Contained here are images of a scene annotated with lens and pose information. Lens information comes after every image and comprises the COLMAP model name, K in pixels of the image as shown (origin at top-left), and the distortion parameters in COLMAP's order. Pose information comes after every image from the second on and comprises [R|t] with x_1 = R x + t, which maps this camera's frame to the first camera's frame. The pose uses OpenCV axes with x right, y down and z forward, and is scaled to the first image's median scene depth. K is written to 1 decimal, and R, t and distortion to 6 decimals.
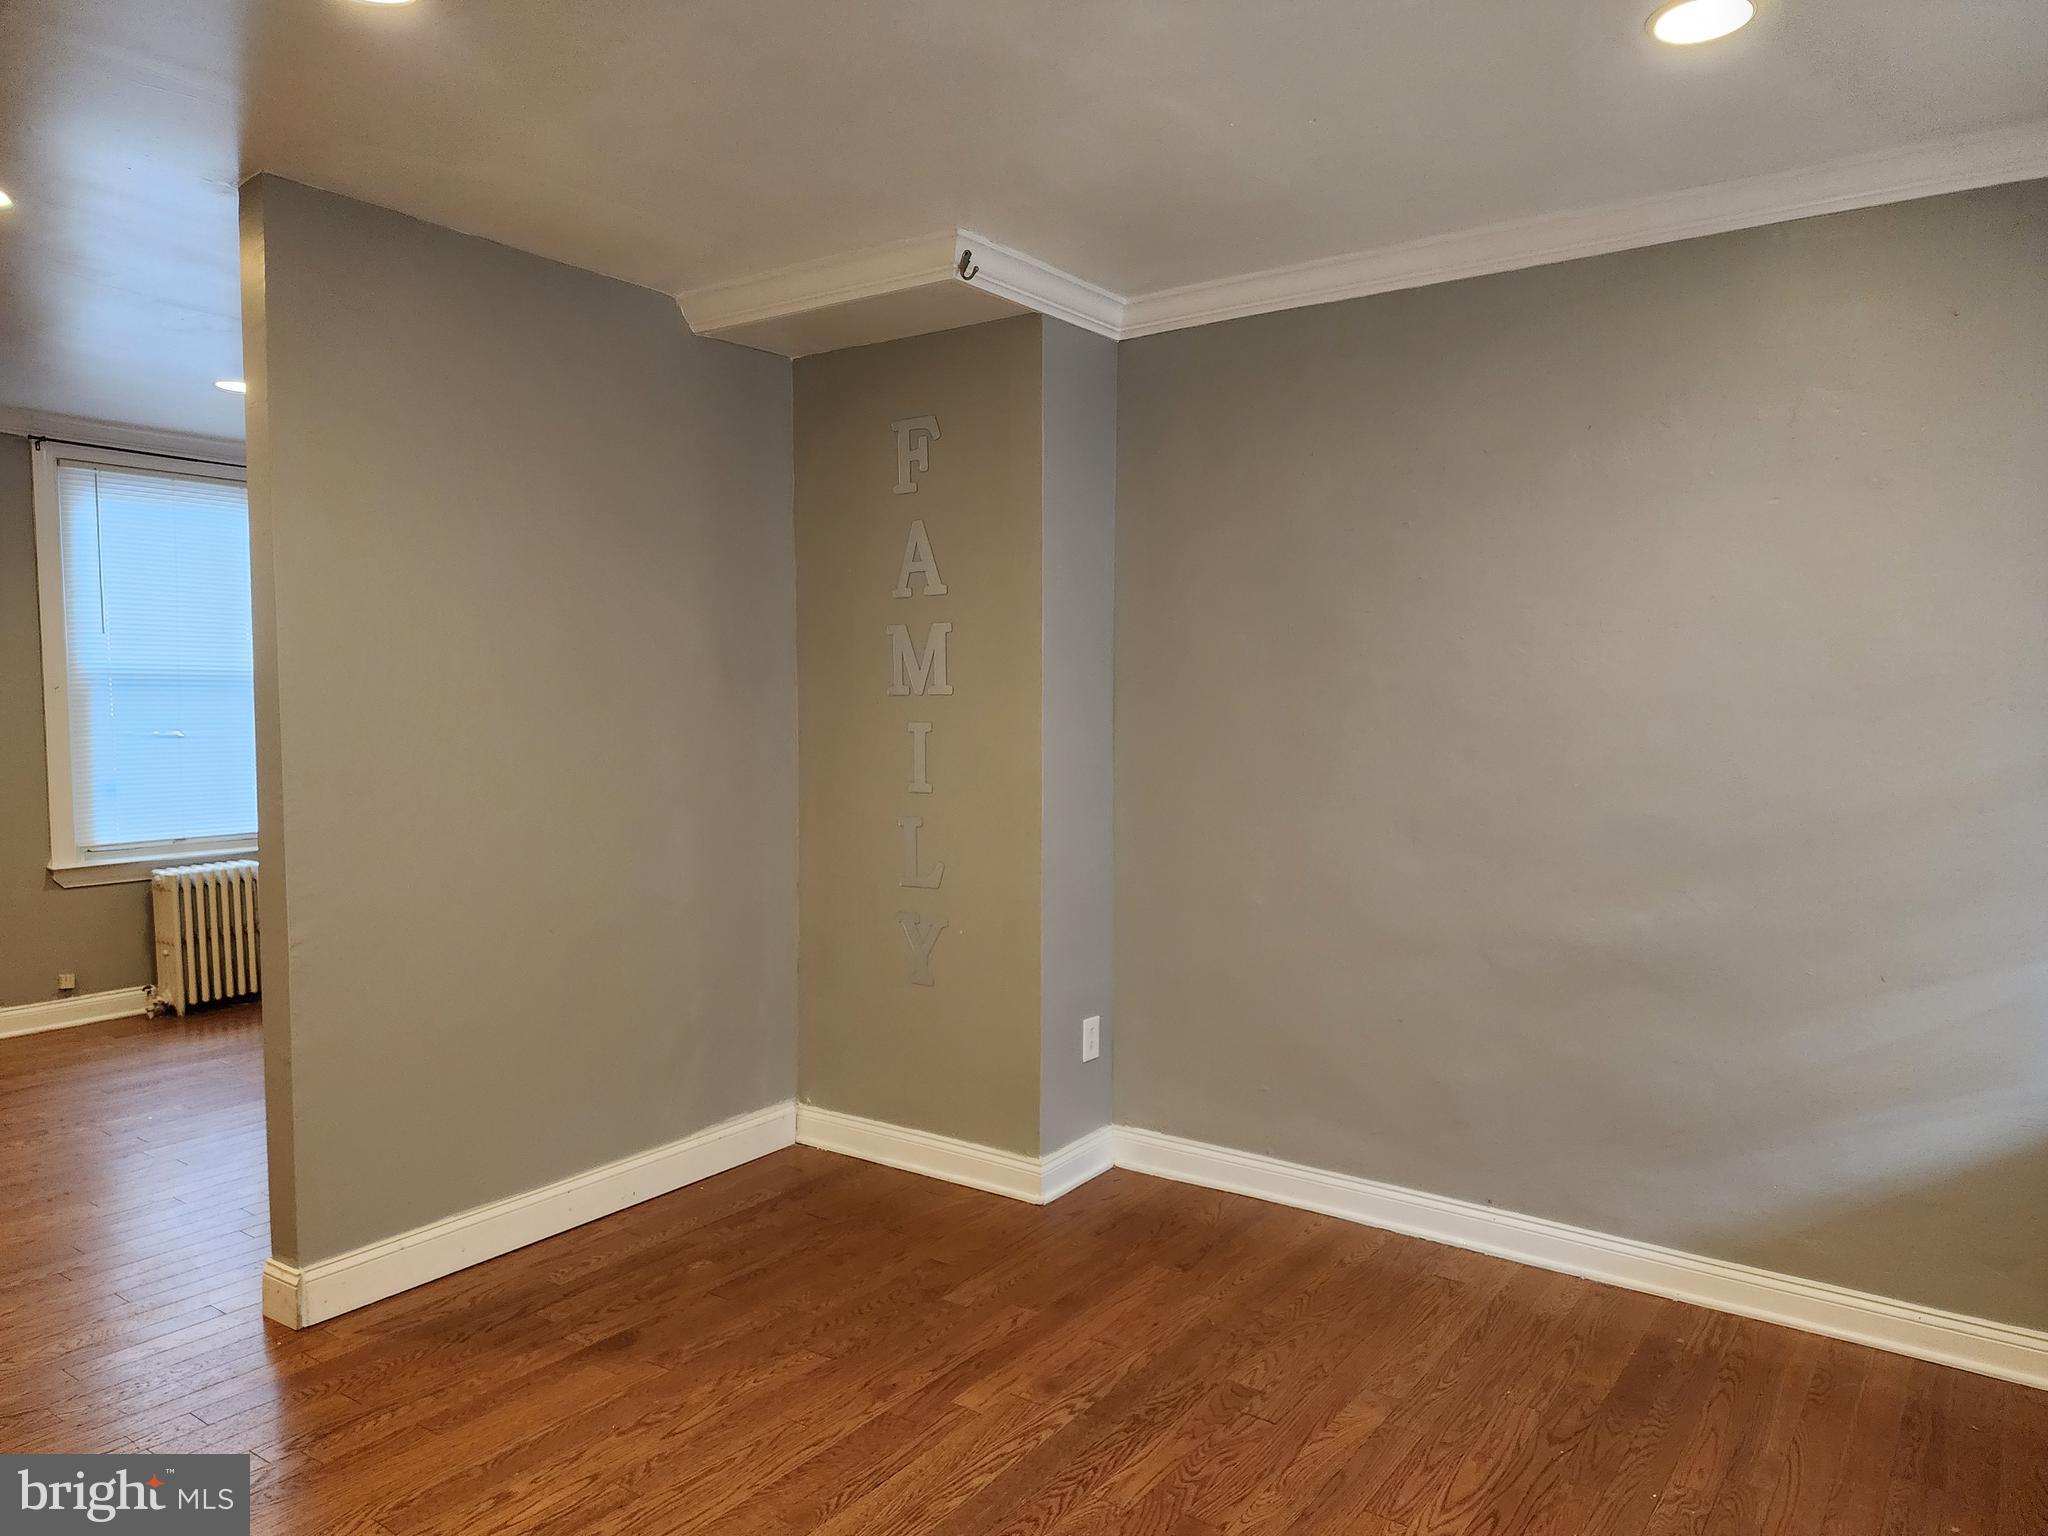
lens RADIAL K [[1374.3, 0, 1032.5], [0, 1374.3, 784.4], [0, 0, 1]] dist [0.070800, -0.060861]
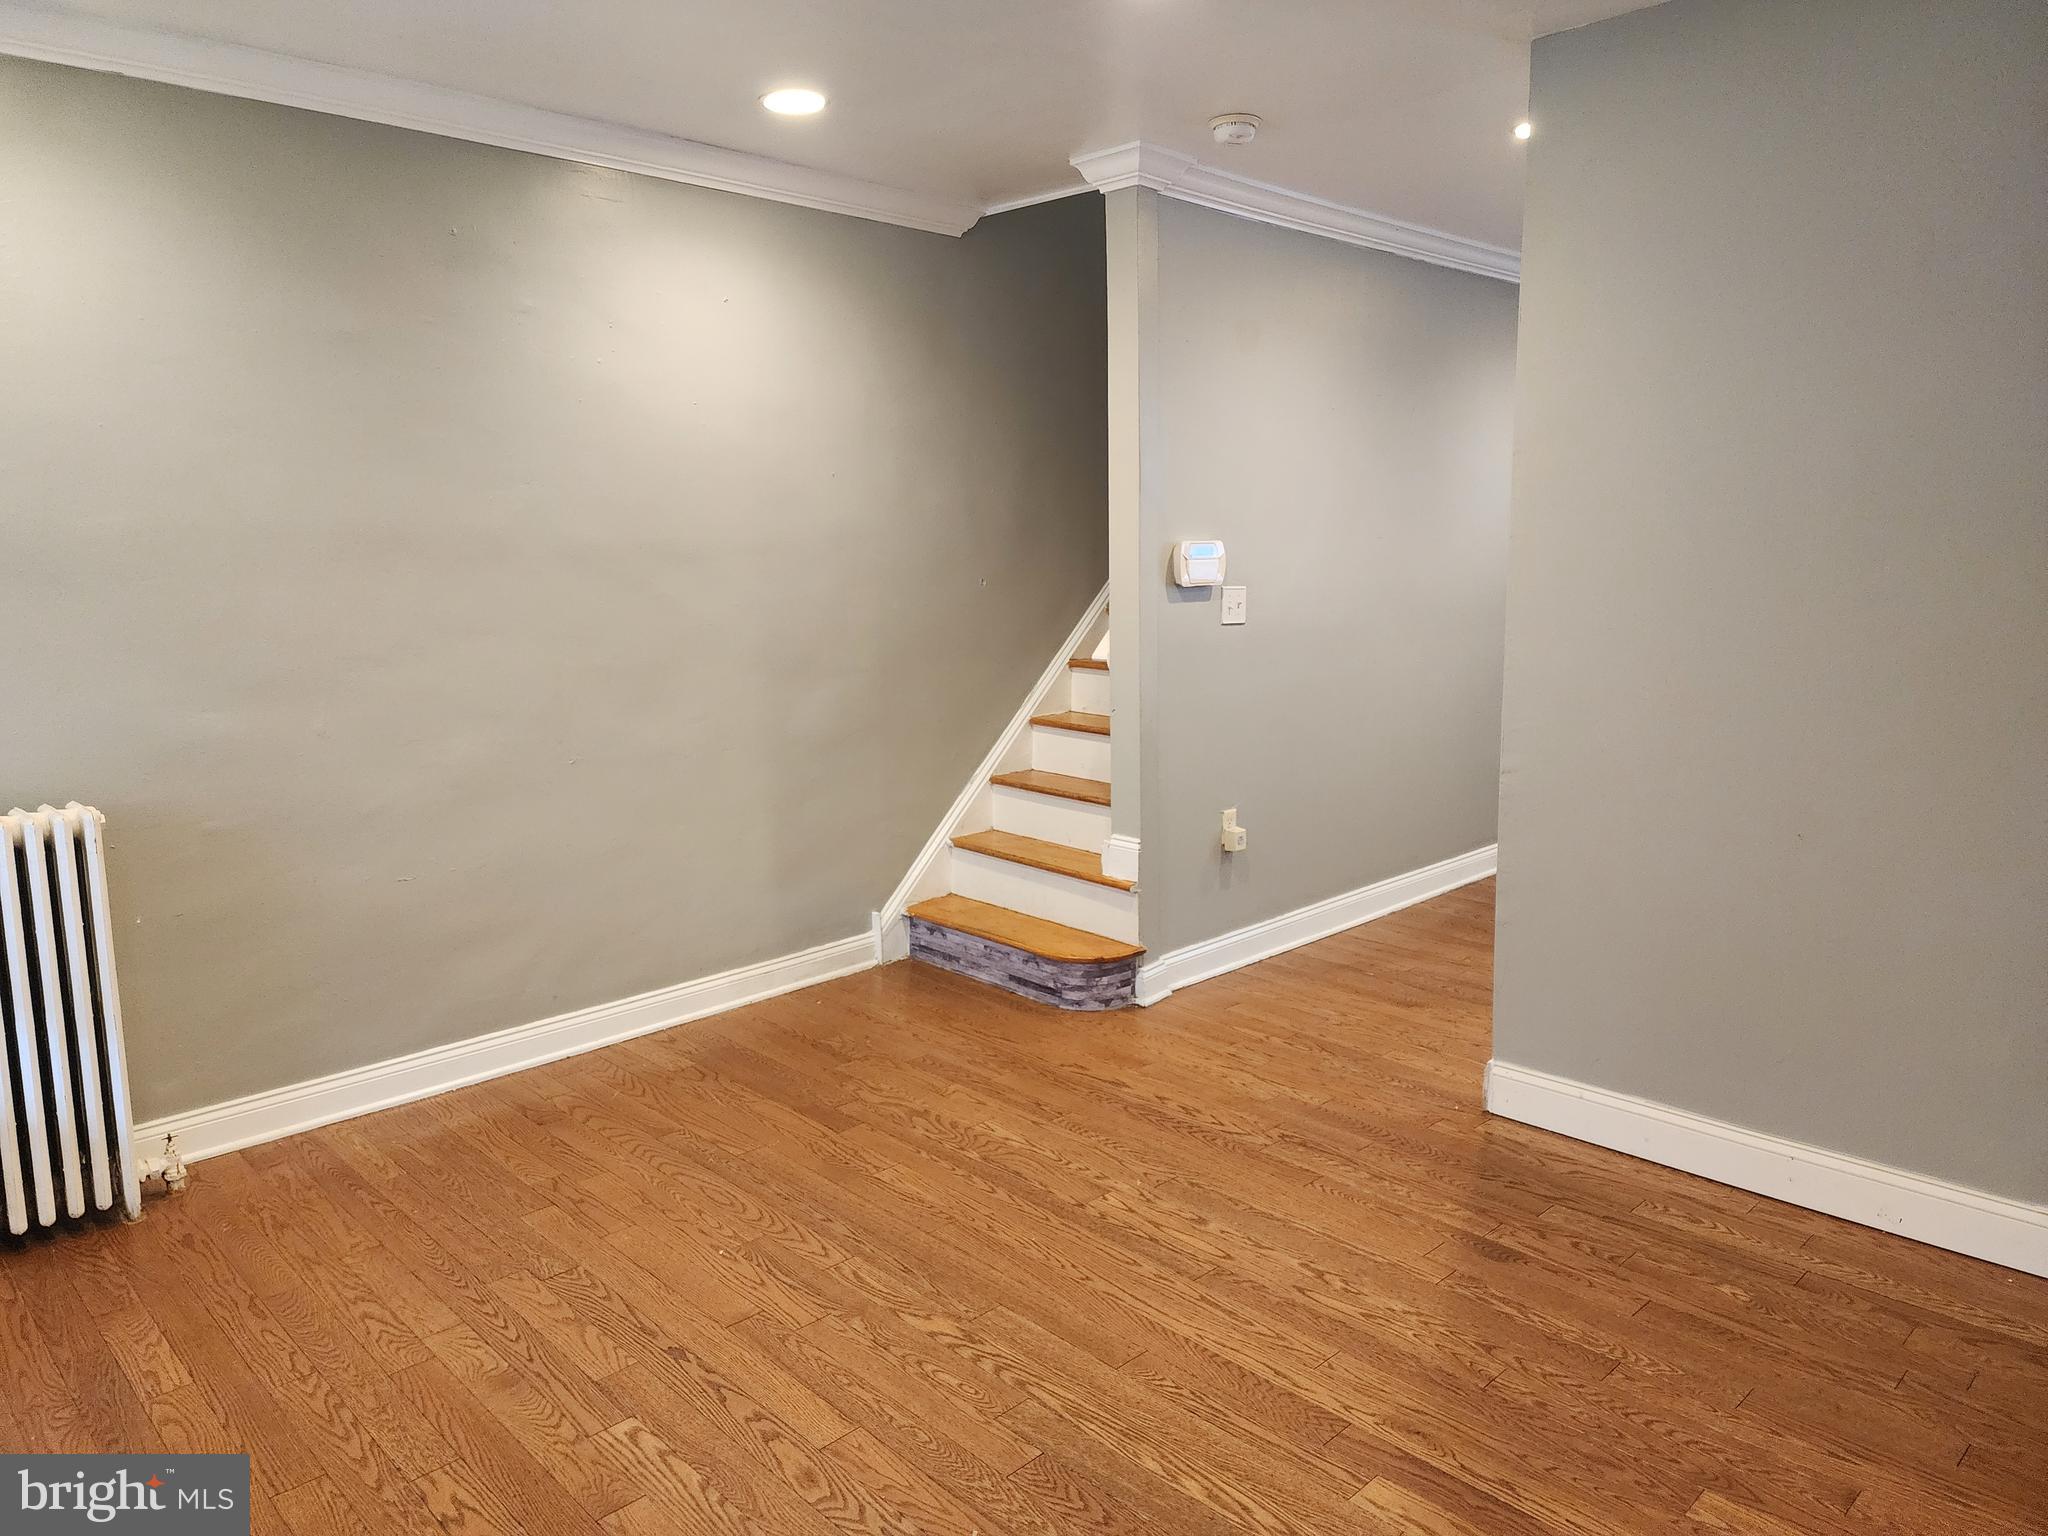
lens RADIAL K [[1374.3, 0, 1030.2], [0, 1374.3, 752.5], [0, 0, 1]] dist [0.070800, -0.060861]
pose [[-0.163667, 0.146021, -0.975649, 0.316511], [-0.058982, 0.985767, 0.157430, -0.024901], [0.984751, 0.083312, -0.152725, 0.433770]]
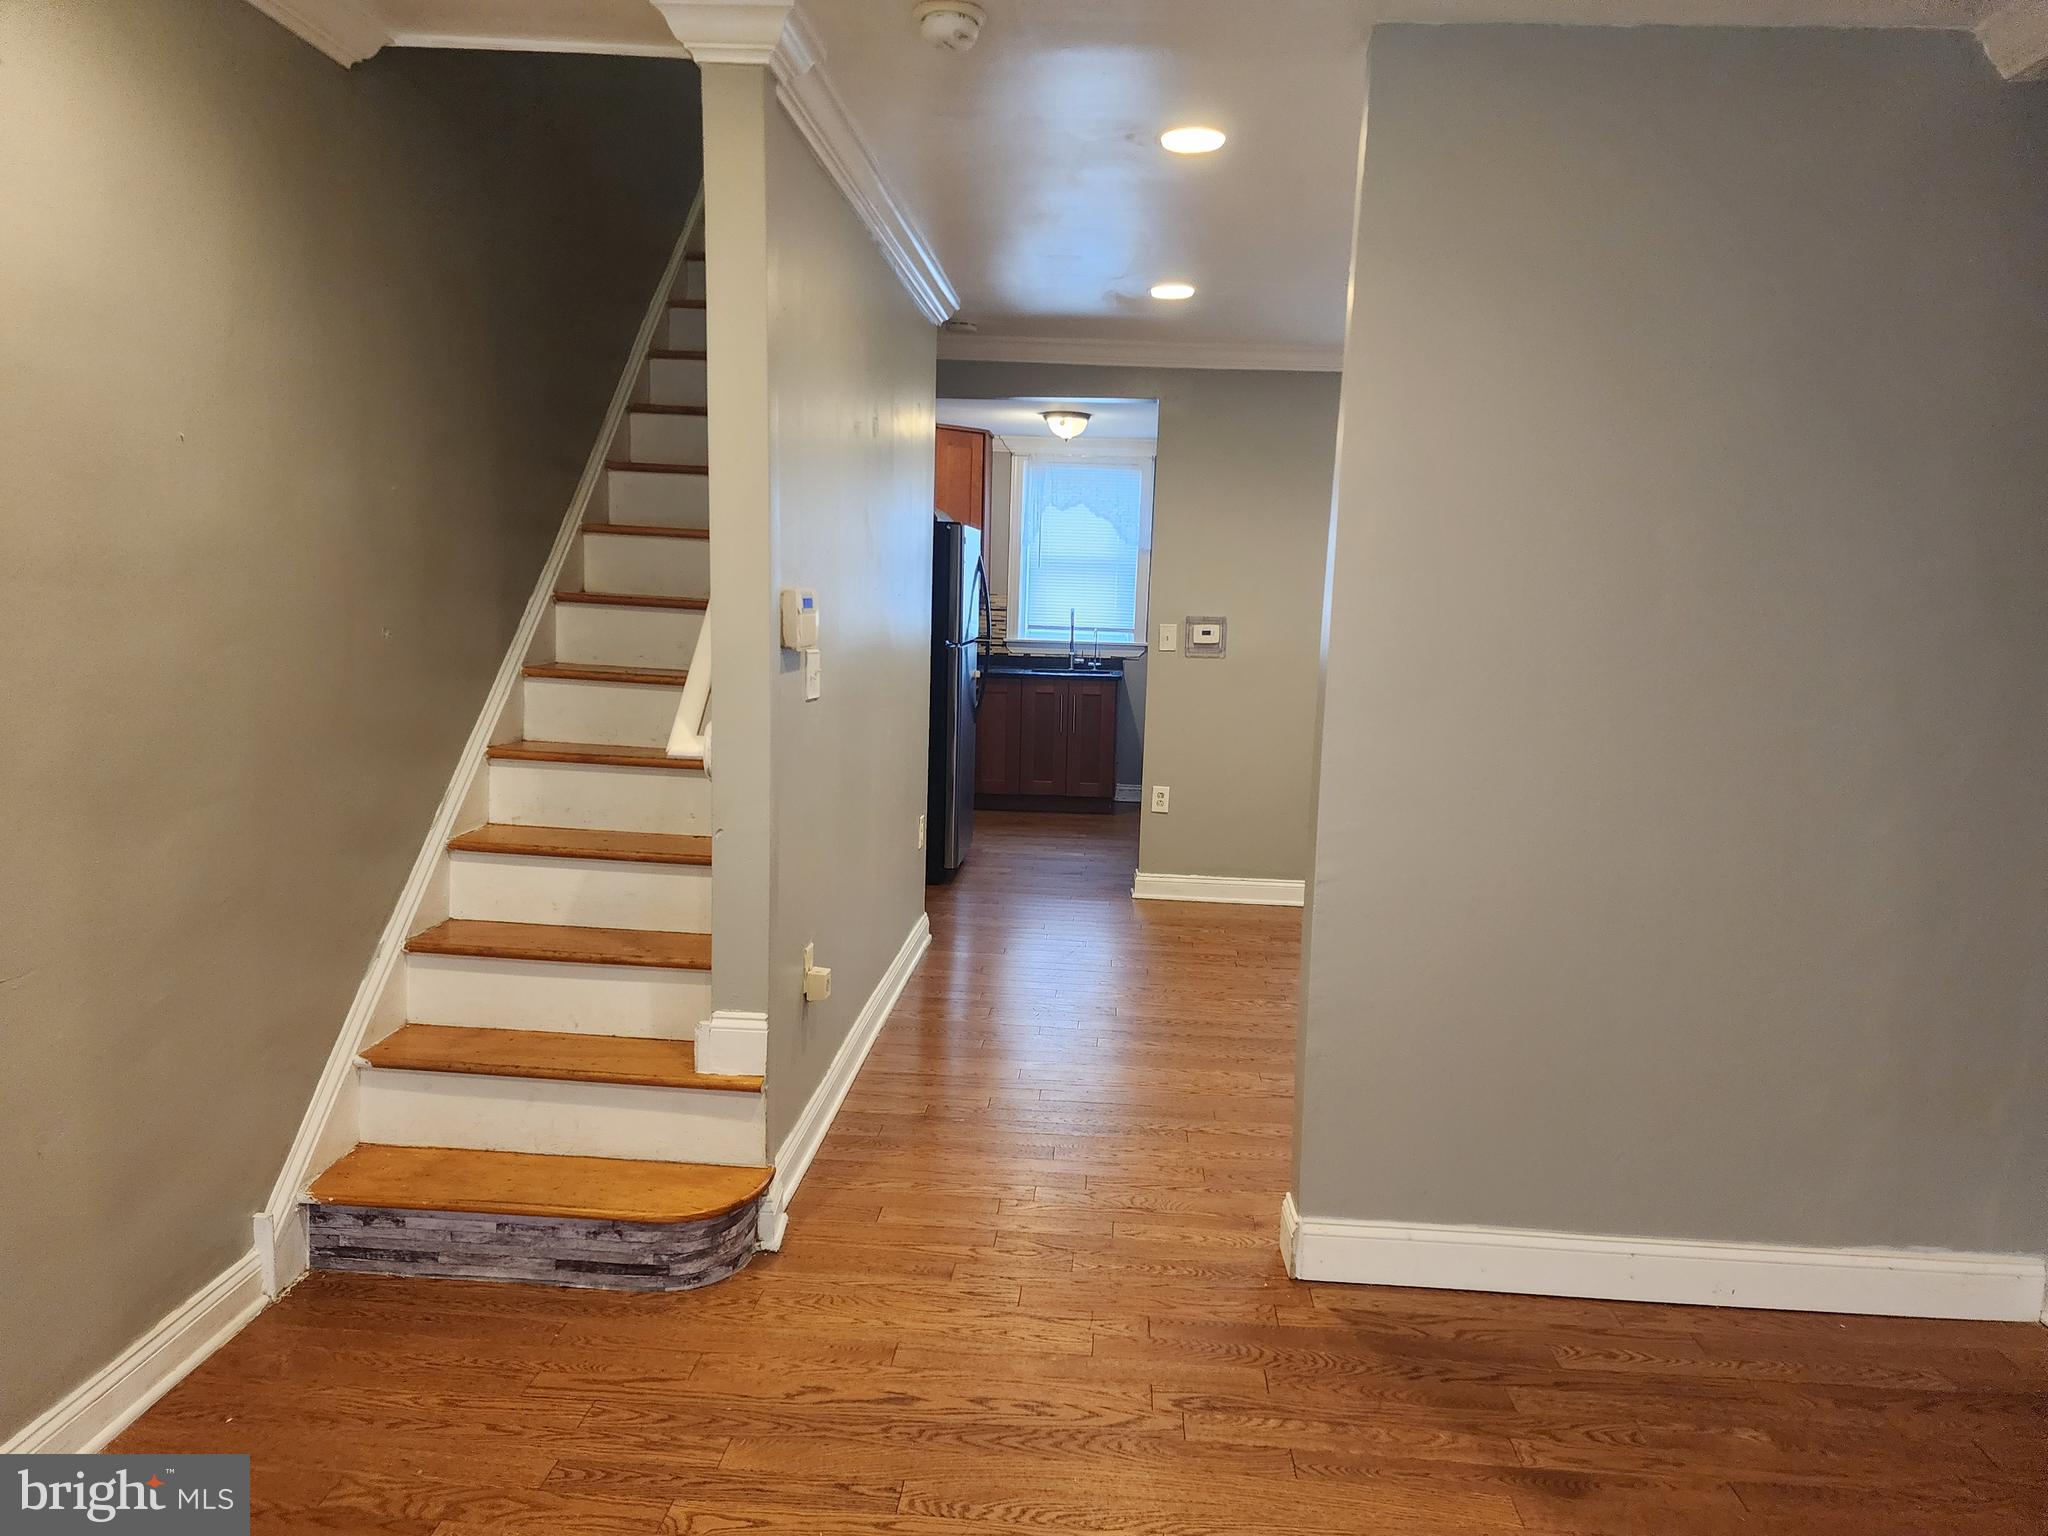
lens RADIAL K [[1374.3, 0, 1050.9], [0, 1374.3, 768.8], [0, 0, 1]] dist [0.070800, -0.060861]
pose [[0.547861, 0.120696, -0.827817, 0.067629], [-0.089593, 0.992312, 0.085386, -0.010331], [0.831758, 0.027387, 0.554462, 0.183916]]
